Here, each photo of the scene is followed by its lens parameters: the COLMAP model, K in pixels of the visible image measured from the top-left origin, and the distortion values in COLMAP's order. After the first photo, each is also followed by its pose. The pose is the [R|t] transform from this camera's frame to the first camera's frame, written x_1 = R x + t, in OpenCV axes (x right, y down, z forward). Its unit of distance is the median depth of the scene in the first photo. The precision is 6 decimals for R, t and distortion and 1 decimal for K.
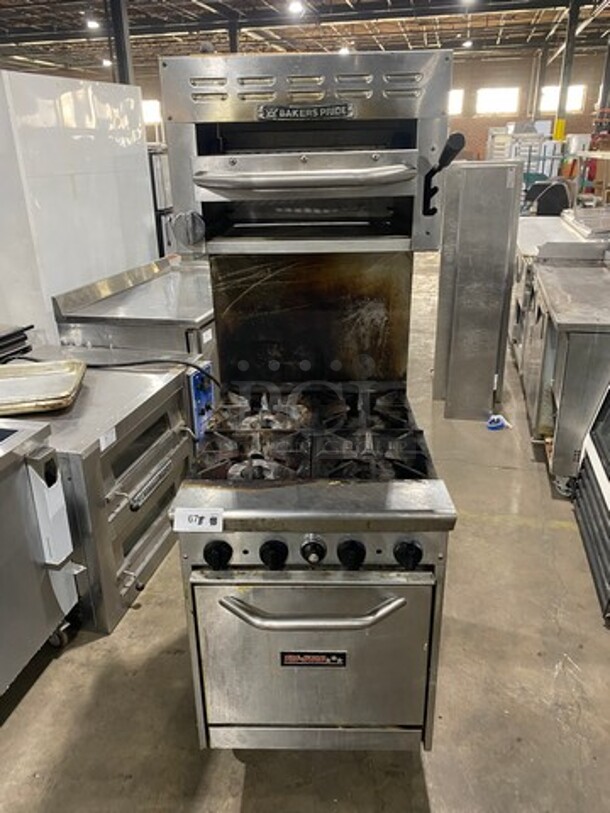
lens RADIAL K [[615.8, 0, 305.0], [0, 615.8, 406.5], [0, 0, 1]] dist [0.073934, -0.105080]
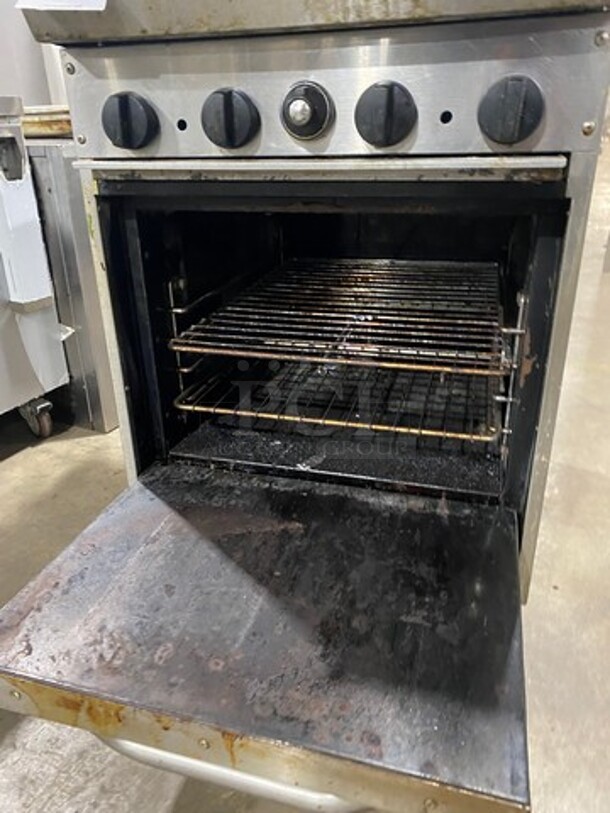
lens RADIAL K [[615.8, 0, 305.0], [0, 615.8, 406.5], [0, 0, 1]] dist [0.073934, -0.105080]
pose [[0.967124, 0.100895, -0.233432, 0.111340], [-0.092798, 0.994647, 0.045443, 0.331345], [0.236768, -0.022287, 0.971311, 0.389987]]
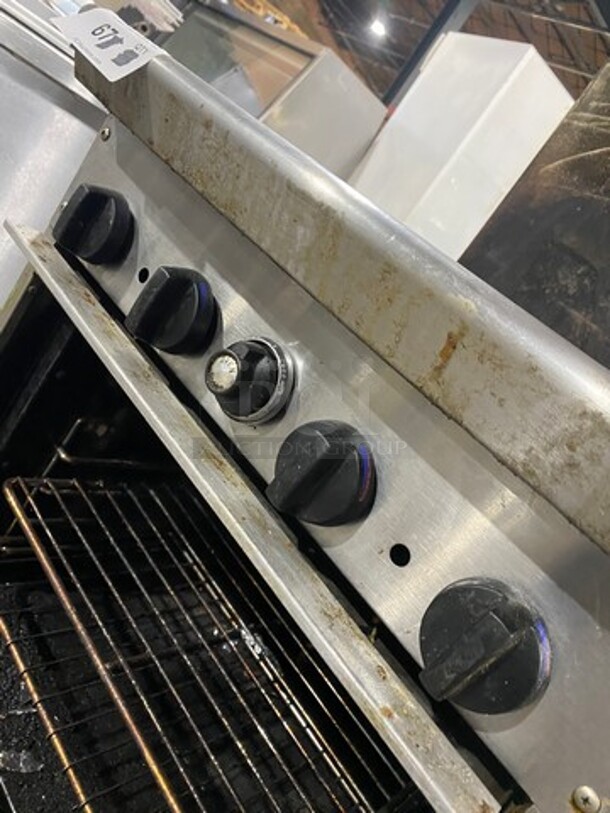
lens RADIAL K [[615.8, 0, 305.0], [0, 615.8, 406.5], [0, 0, 1]] dist [0.073934, -0.105080]
pose [[0.601623, 0.635121, -0.484429, 0.135946], [-0.749351, 0.658782, -0.066925, 0.181424], [0.276628, 0.403270, 0.872267, 0.563895]]
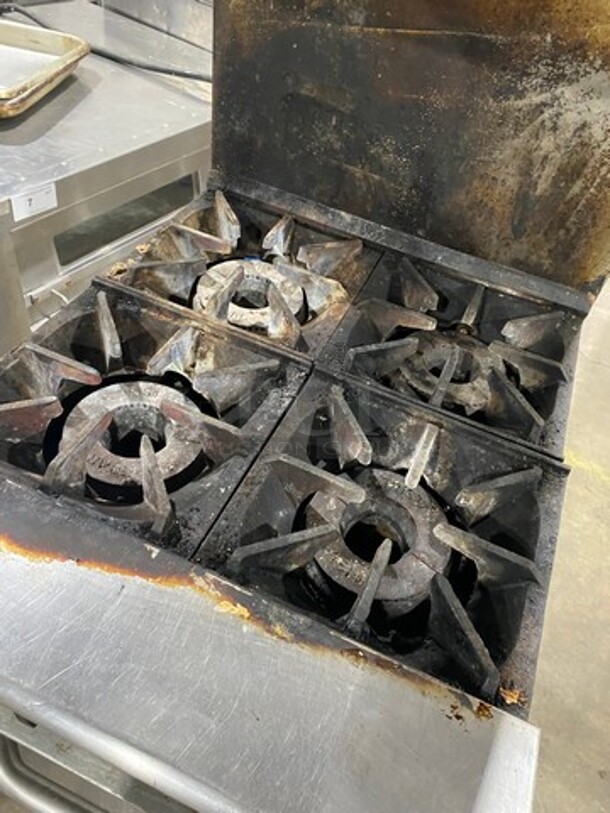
lens RADIAL K [[615.8, 0, 305.0], [0, 615.8, 406.5], [0, 0, 1]] dist [0.073934, -0.105080]
pose [[0.918620, 0.366484, -0.147737, 0.072723], [-0.283132, 0.871290, 0.400862, -0.095456], [0.275631, -0.326411, 0.904148, 0.554752]]
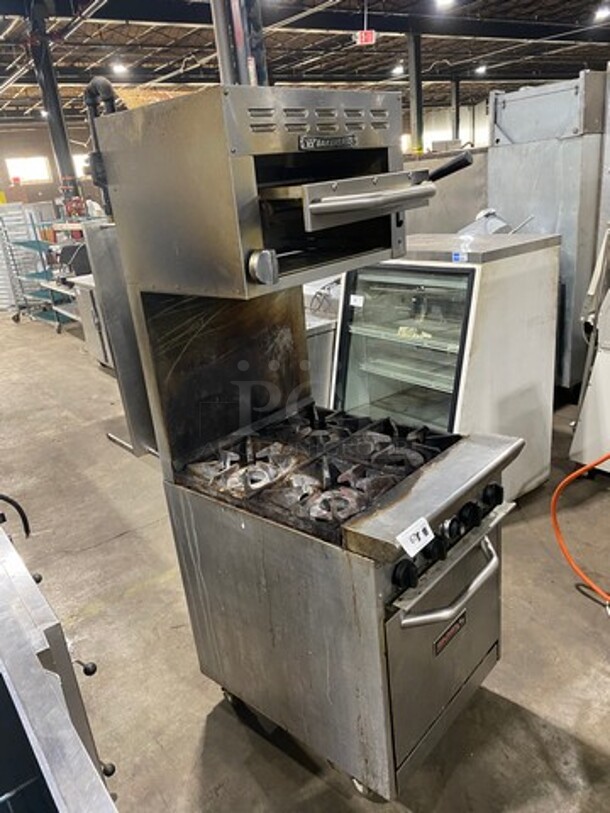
lens RADIAL K [[615.6, 0, 305.4], [0, 615.6, 419.1], [0, 0, 1]] dist [0.049819, -0.108190]
pose [[0.644040, -0.316403, 0.696492, -0.637586], [0.374936, 0.924162, 0.073129, -0.090321], [-0.666810, 0.214042, 0.713828, 0.261756]]
